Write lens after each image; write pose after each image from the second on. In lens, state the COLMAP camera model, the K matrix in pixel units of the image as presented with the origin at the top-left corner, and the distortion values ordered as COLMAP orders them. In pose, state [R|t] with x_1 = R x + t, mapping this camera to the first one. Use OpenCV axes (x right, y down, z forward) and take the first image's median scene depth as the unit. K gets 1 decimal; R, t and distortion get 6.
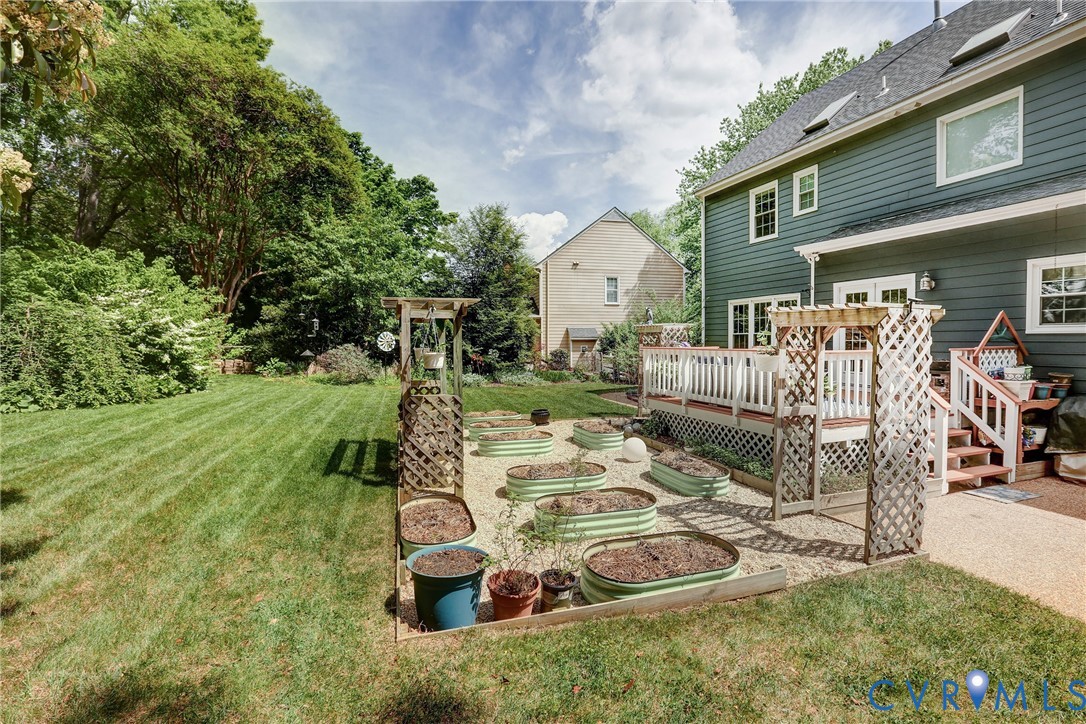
lens RADIAL K [[513.1, 0, 557.3], [0, 513.1, 338.7], [0, 0, 1]] dist [-0.000938, 0.000173]
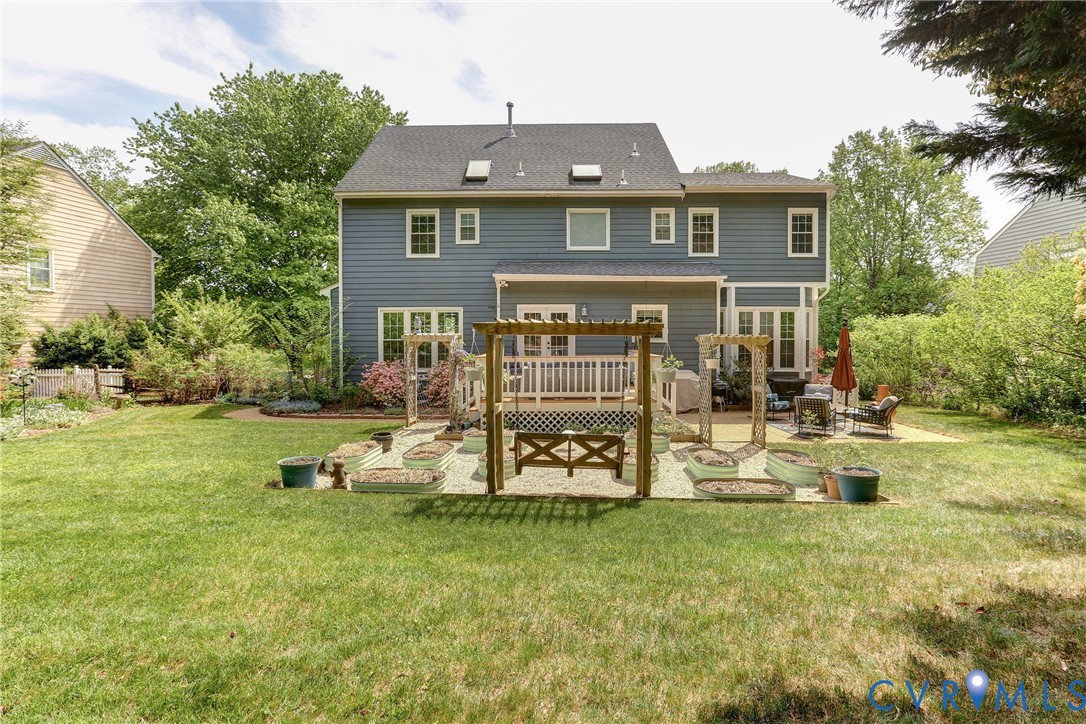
lens RADIAL K [[513.1, 0, 557.3], [0, 513.1, 338.7], [0, 0, 1]] dist [-0.000938, 0.000173]
pose [[0.342901, -0.009893, 0.939319, -0.594086], [0.002423, 0.999951, 0.009647, -0.023572], [-0.939368, -0.001032, 0.342908, 0.349888]]
